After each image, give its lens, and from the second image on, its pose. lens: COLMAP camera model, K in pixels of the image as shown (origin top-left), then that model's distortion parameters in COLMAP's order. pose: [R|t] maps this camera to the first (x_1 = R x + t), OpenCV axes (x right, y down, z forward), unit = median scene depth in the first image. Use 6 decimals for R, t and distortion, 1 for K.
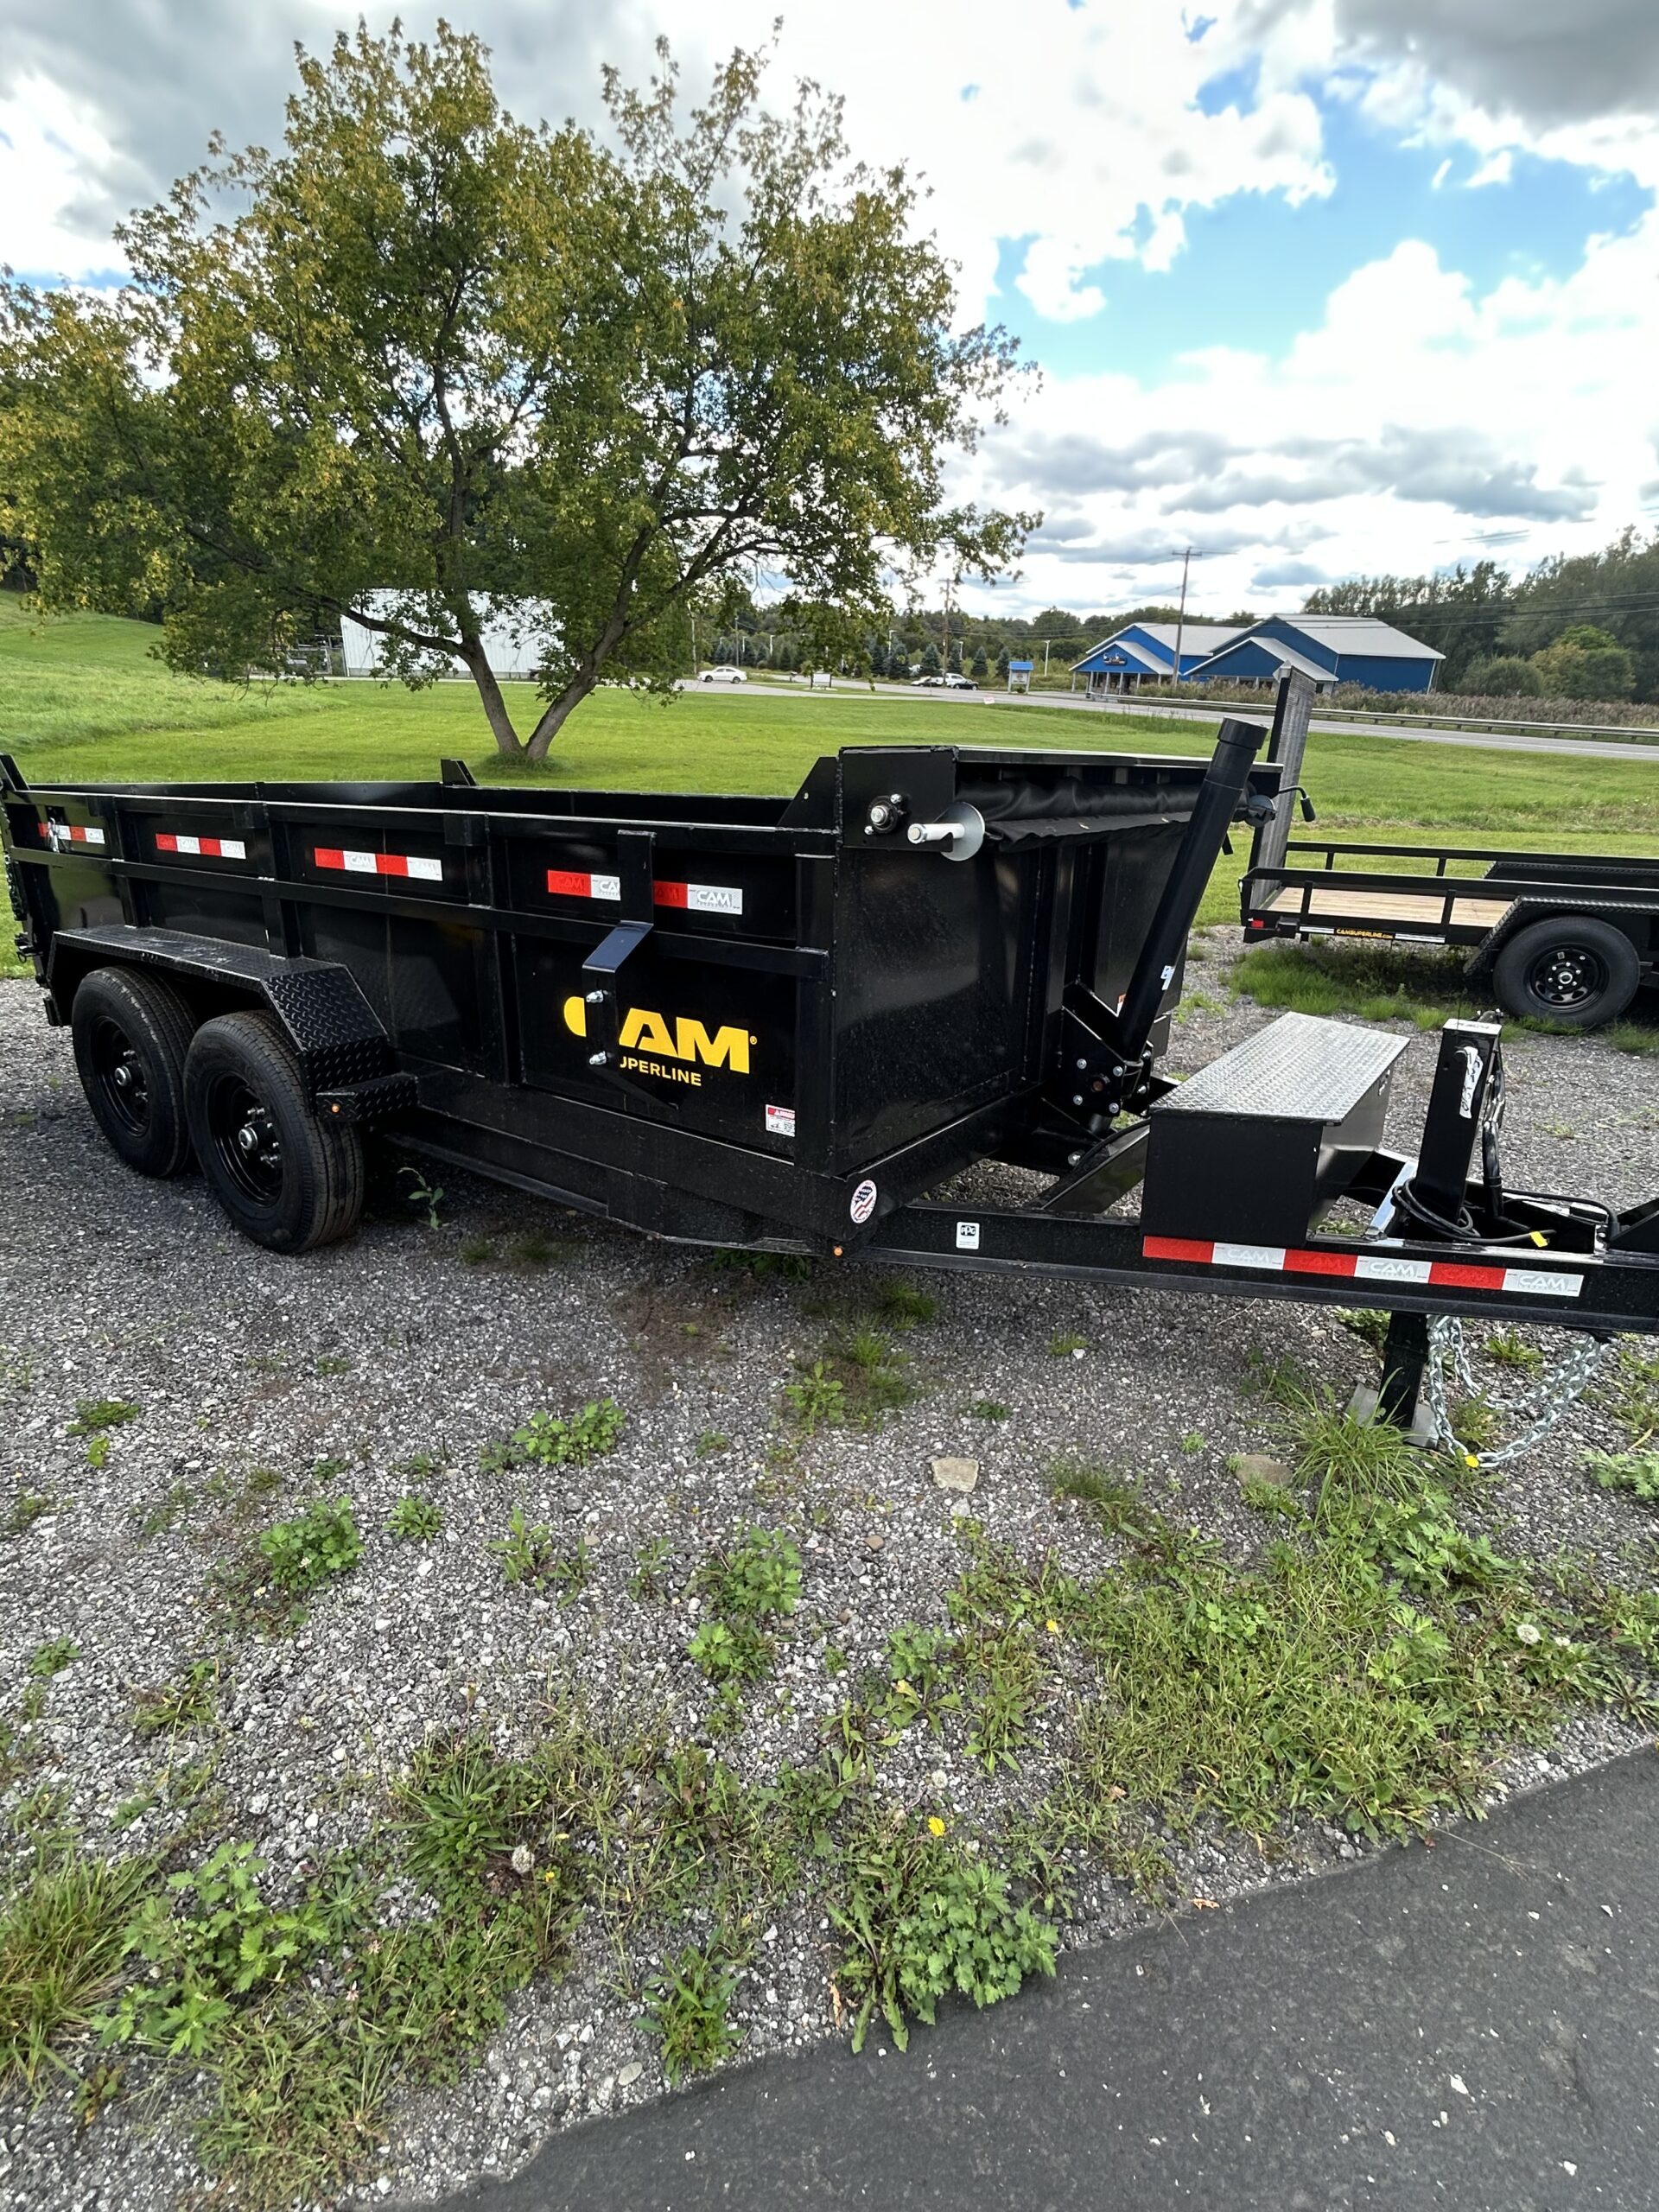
lens RADIAL K [[1065.1, 0, 825.0], [0, 1065.1, 1126.3], [0, 0, 1]] dist [-0.003030, 0.002732]
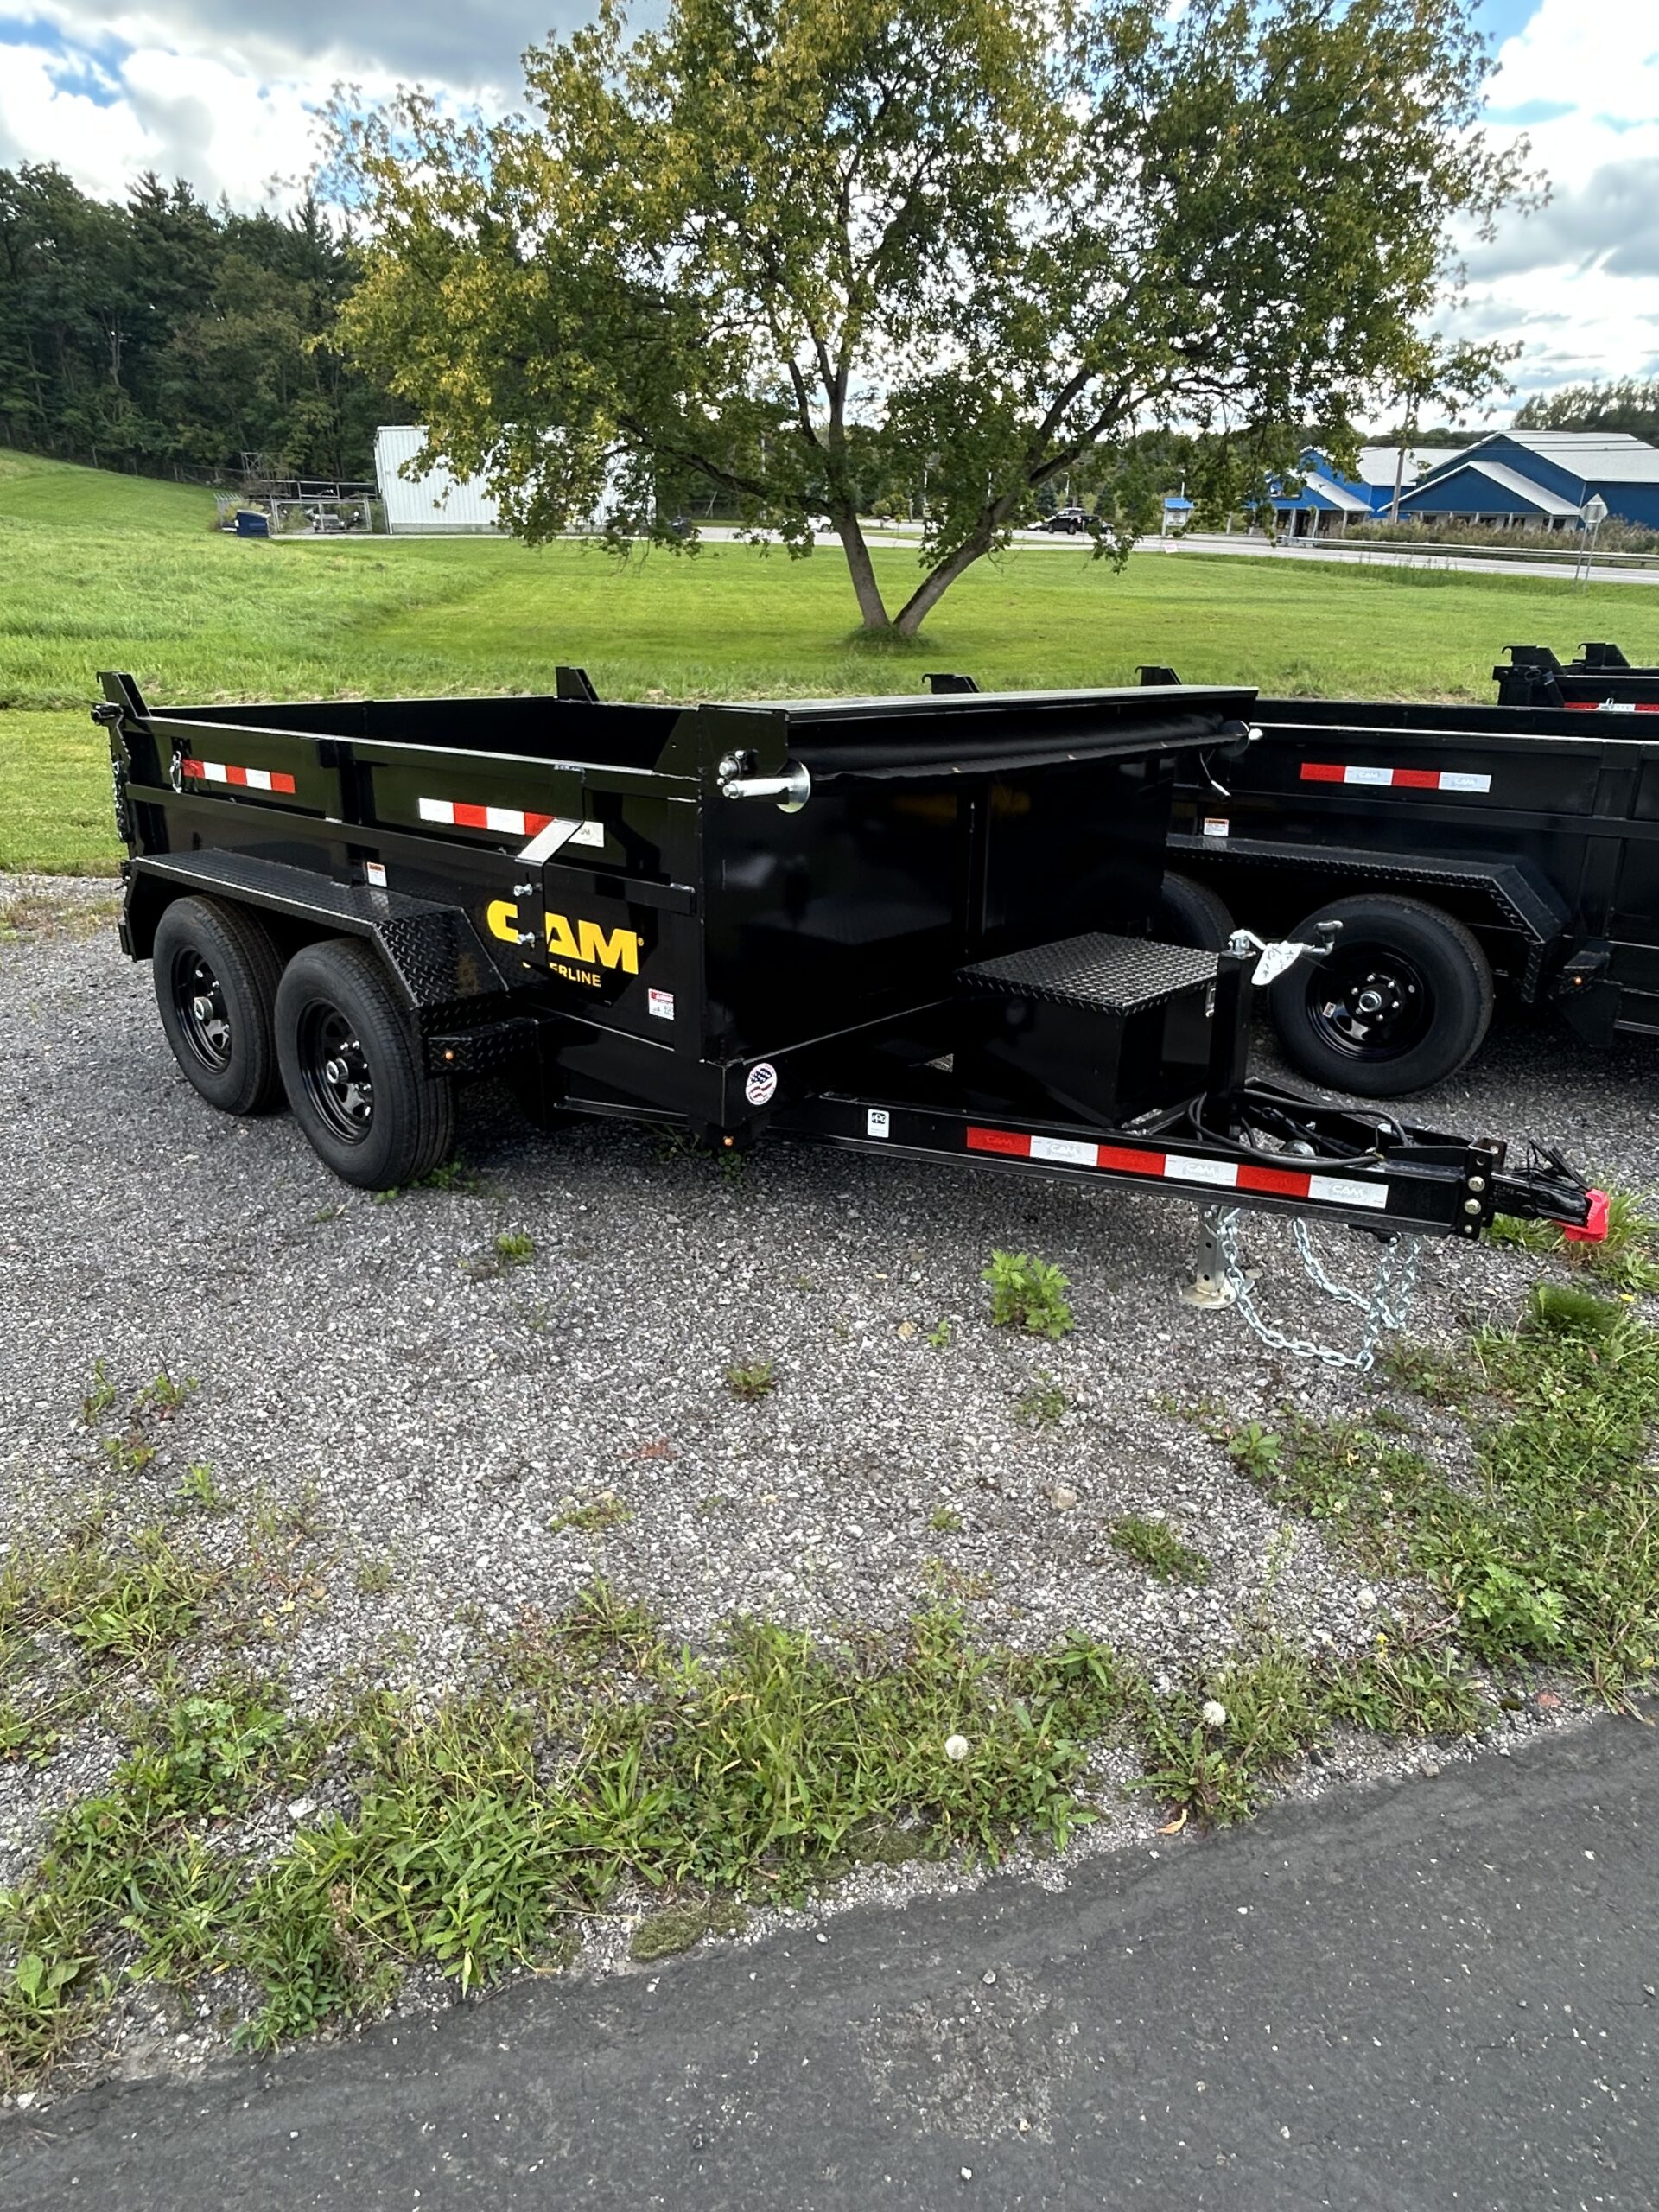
lens RADIAL K [[1339.1, 0, 828.3], [0, 1339.1, 1123.5], [0, 0, 1]] dist [-0.008863, 0.005499]
pose [[0.999494, -0.004836, -0.031442, -0.140981], [0.005614, 0.999679, 0.024702, 0.014633], [0.031312, -0.024866, 0.999200, -0.053716]]
